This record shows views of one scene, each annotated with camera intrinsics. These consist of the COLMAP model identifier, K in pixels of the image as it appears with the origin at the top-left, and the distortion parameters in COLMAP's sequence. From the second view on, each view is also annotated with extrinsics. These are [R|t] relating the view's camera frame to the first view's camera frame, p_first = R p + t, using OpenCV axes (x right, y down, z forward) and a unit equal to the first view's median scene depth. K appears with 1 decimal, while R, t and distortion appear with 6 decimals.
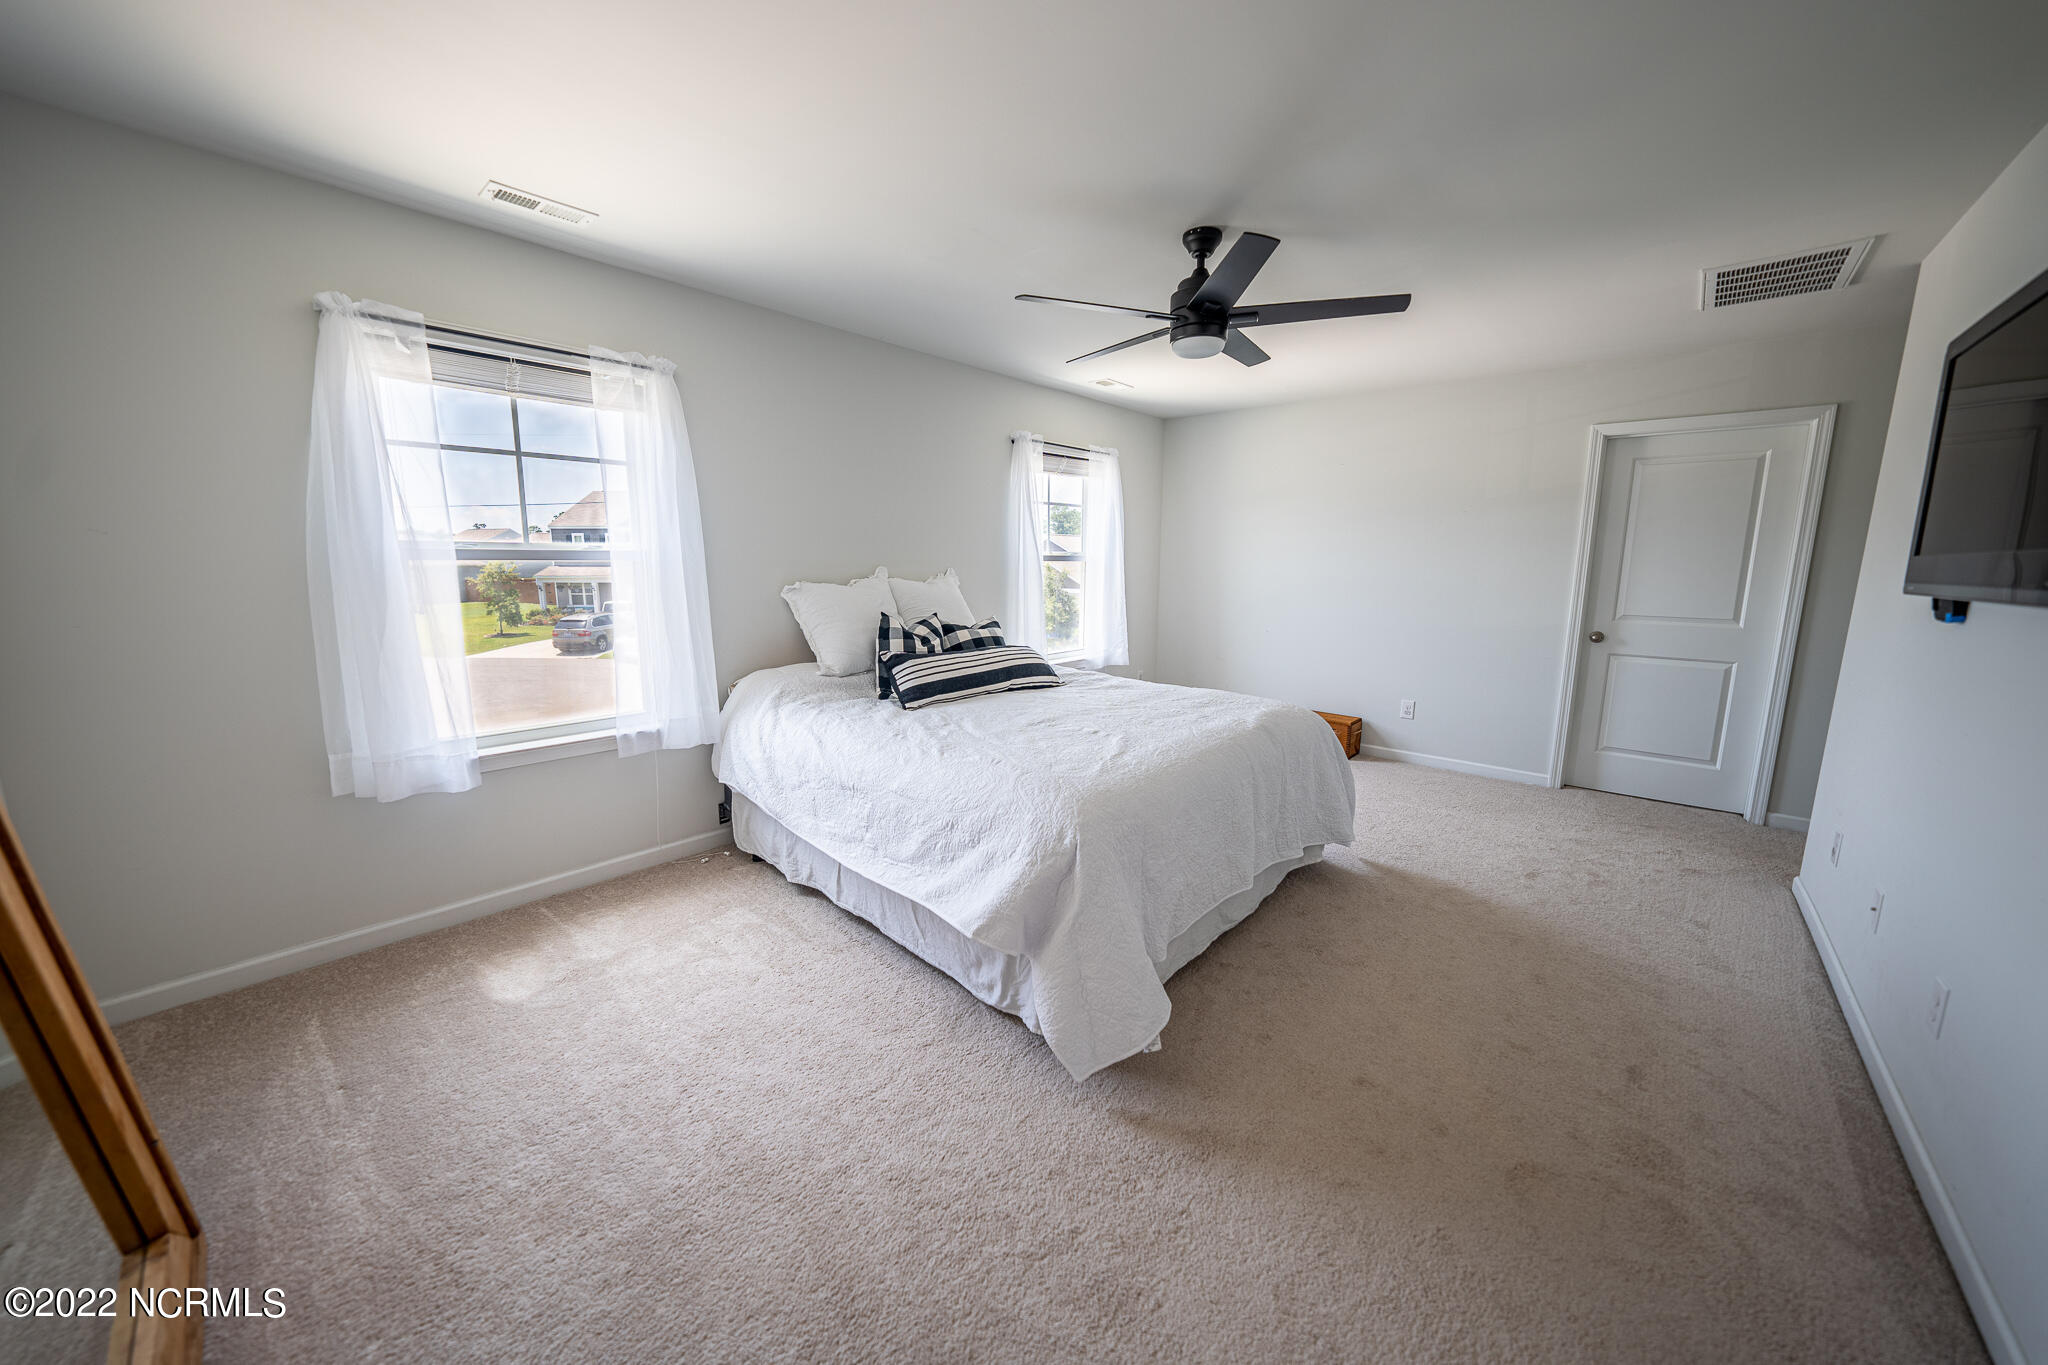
lens RADIAL K [[732.1, 0, 1018.0], [0, 732.1, 678.6], [0, 0, 1]] dist [-0.011488, 0.000119]
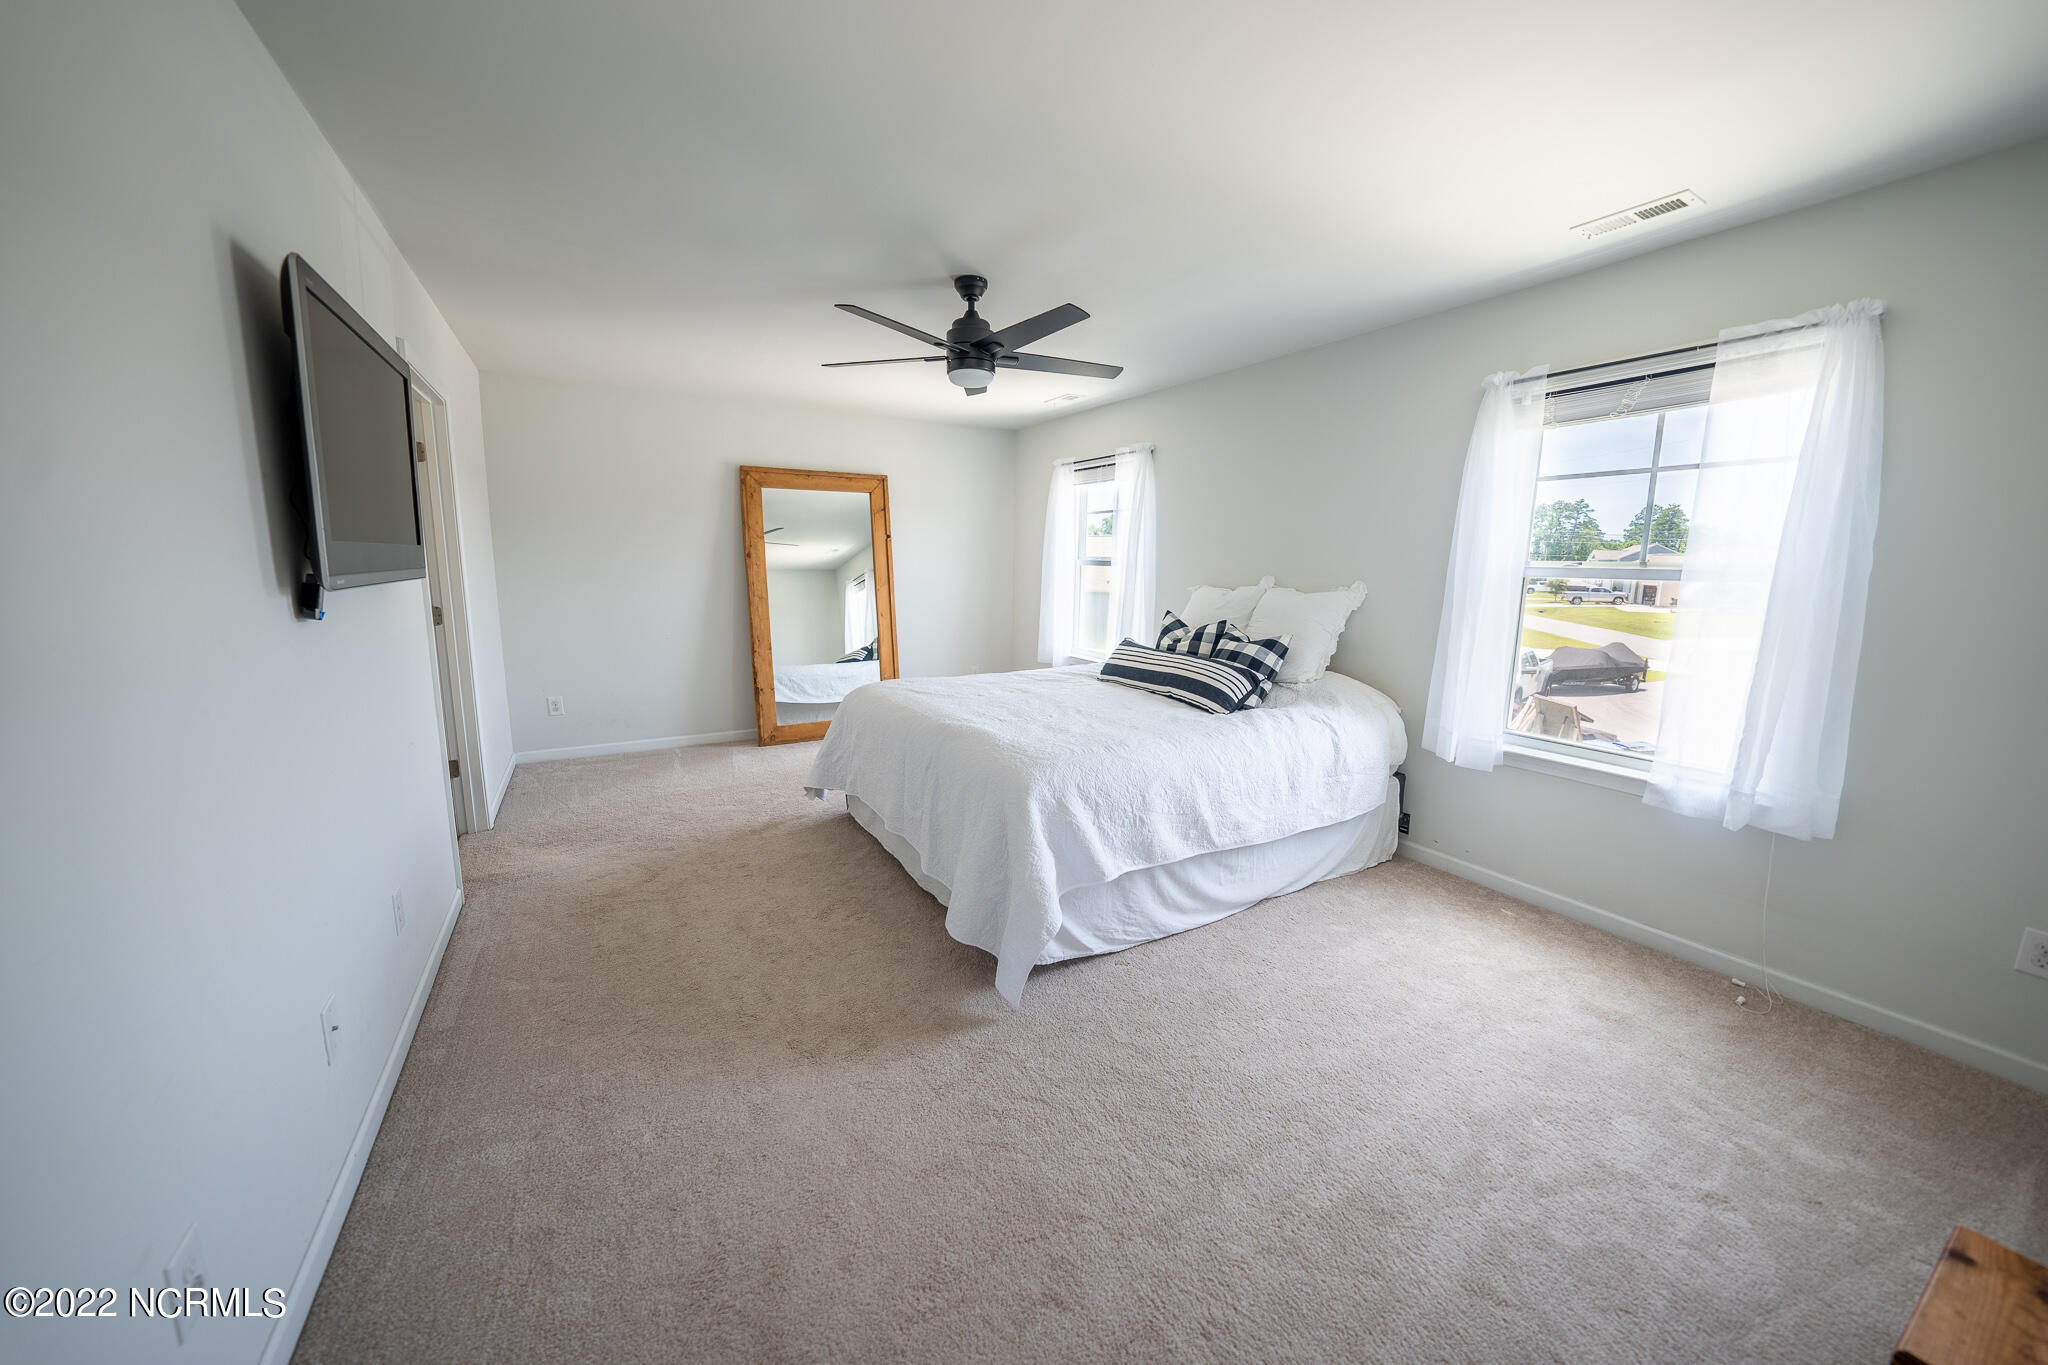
lens RADIAL K [[732.1, 0, 1018.0], [0, 732.1, 678.6], [0, 0, 1]] dist [-0.011488, 0.000119]
pose [[-0.329587, 0.135306, -0.934379, 0.735239], [-0.177703, 0.963098, 0.202147, -0.128890], [0.927251, 0.232667, -0.293381, 0.818050]]
